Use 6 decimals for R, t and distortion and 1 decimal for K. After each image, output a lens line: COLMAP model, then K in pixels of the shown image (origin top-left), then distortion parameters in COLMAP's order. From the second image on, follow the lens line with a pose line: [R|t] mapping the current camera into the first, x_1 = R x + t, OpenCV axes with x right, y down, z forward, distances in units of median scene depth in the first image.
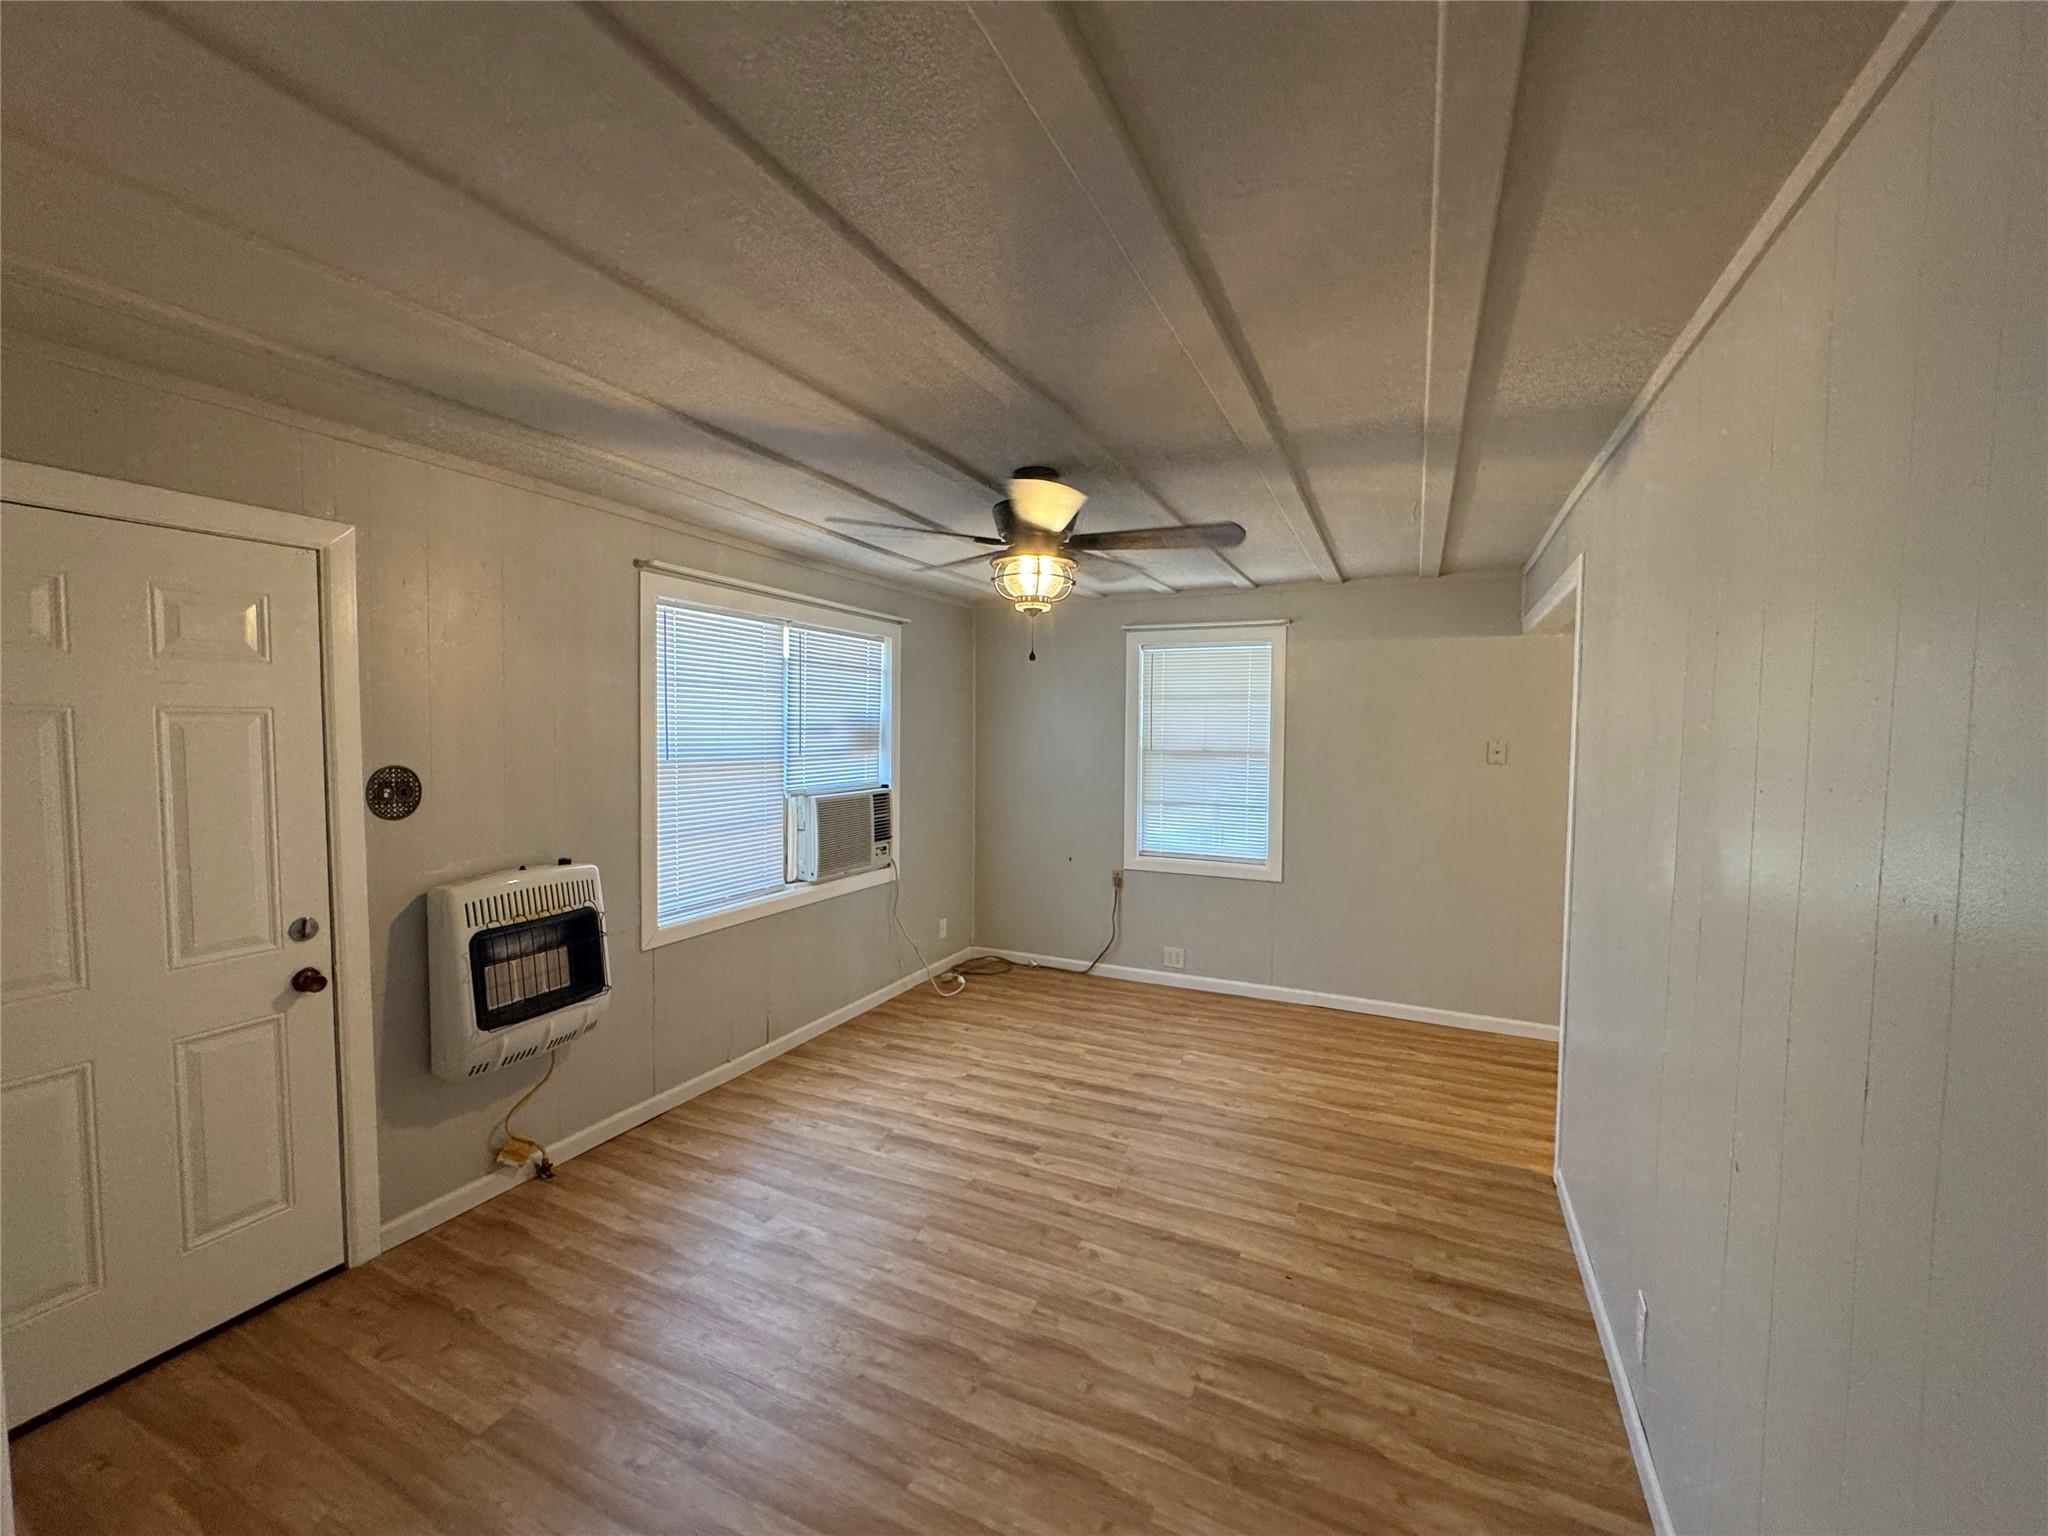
lens RADIAL K [[818.1, 0, 1023.2], [0, 818.1, 763.3], [0, 0, 1]] dist [-0.003293, 0.000502]
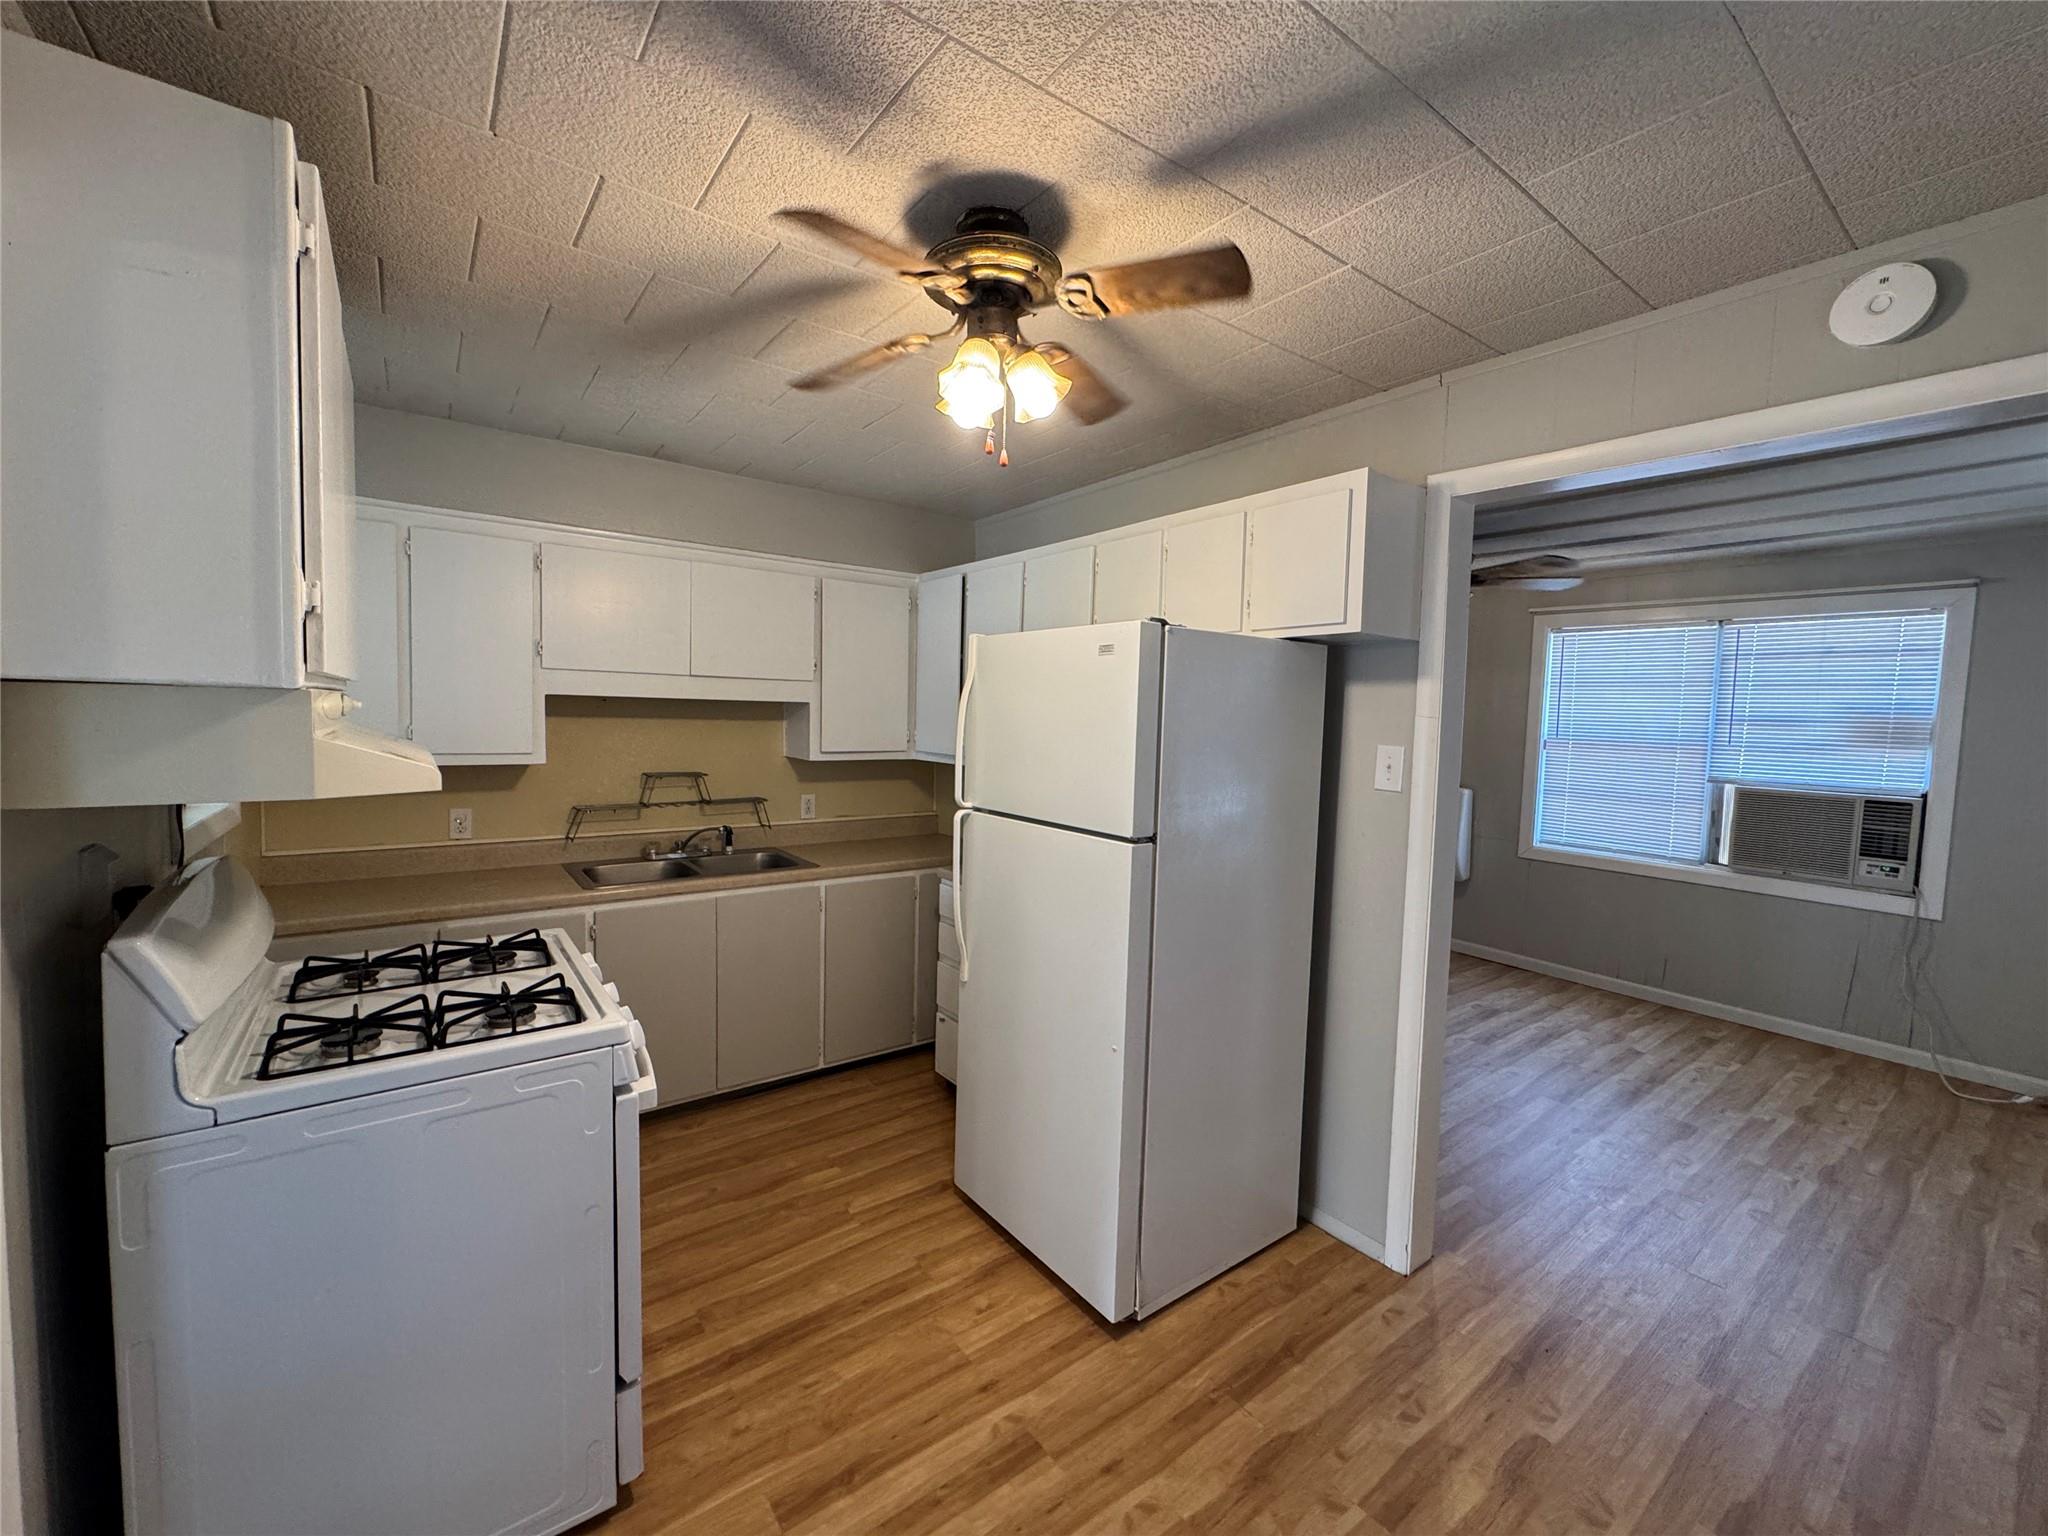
lens RADIAL K [[818.1, 0, 1026.6], [0, 818.1, 767.3], [0, 0, 1]] dist [-0.003293, 0.000502]
pose [[-0.464277, 0.039205, -0.884822, 1.285205], [-0.072399, 0.993997, 0.082031, -0.002478], [0.882726, 0.102145, -0.458652, 0.818172]]
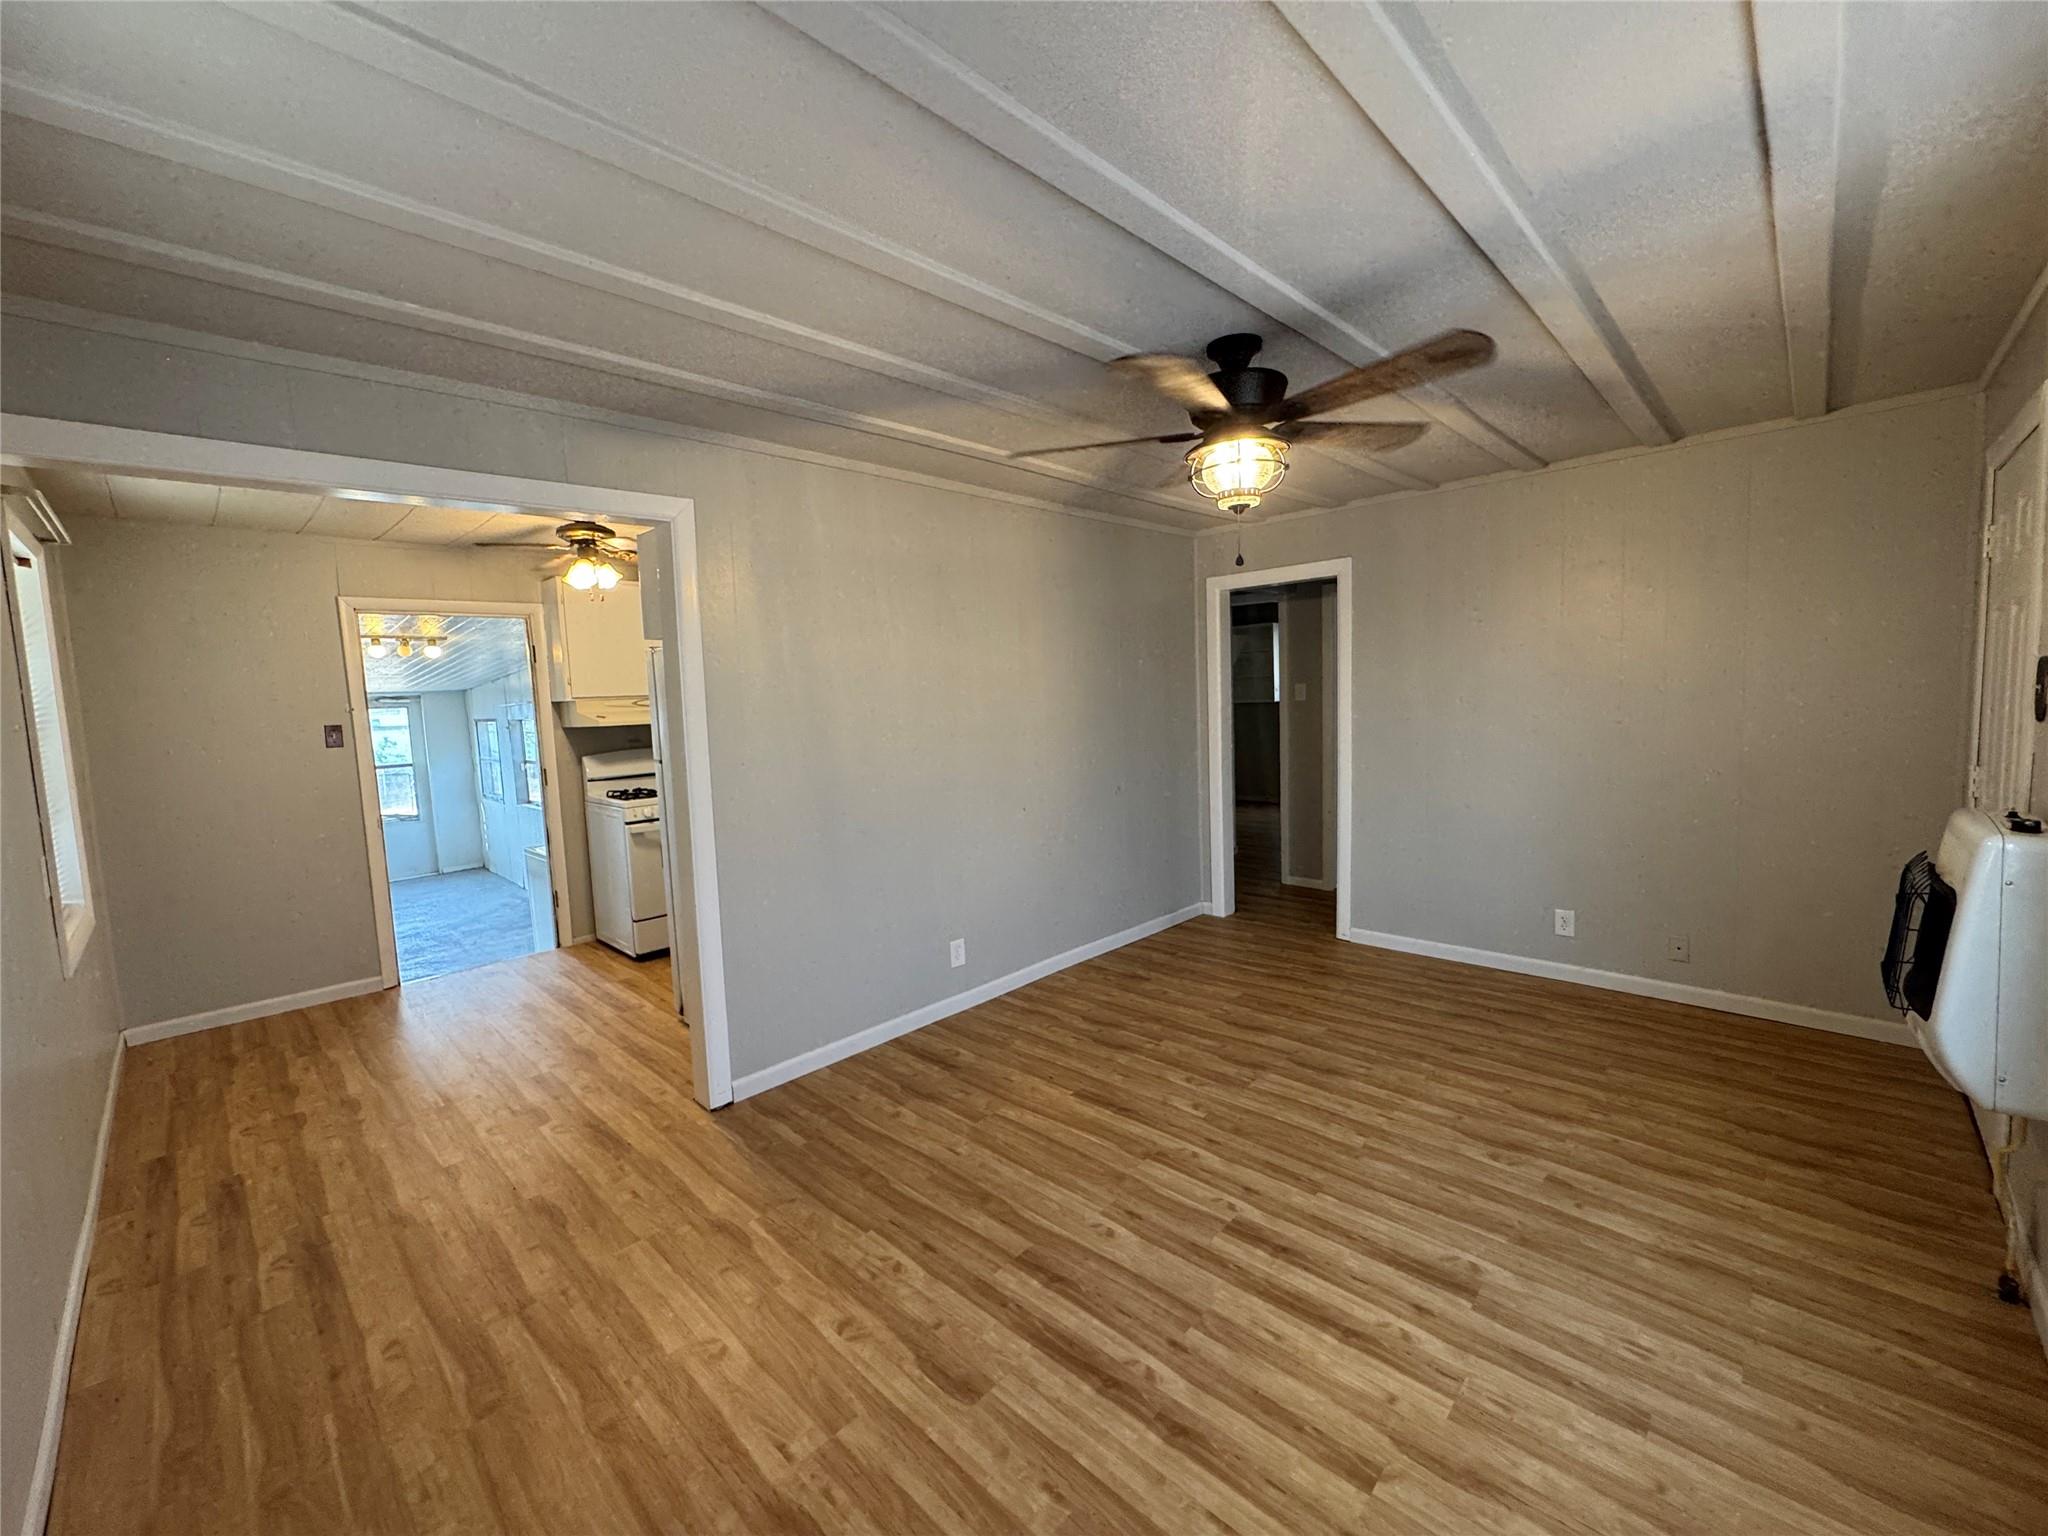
lens RADIAL K [[818.1, 0, 1023.6], [0, 818.1, 761.2], [0, 0, 1]] dist [-0.003293, 0.000502]
pose [[-0.947701, 0.003555, 0.319138, -0.038953], [0.048012, 0.990147, 0.131545, -0.036143], [-0.315526, 0.139988, -0.938534, 1.500877]]
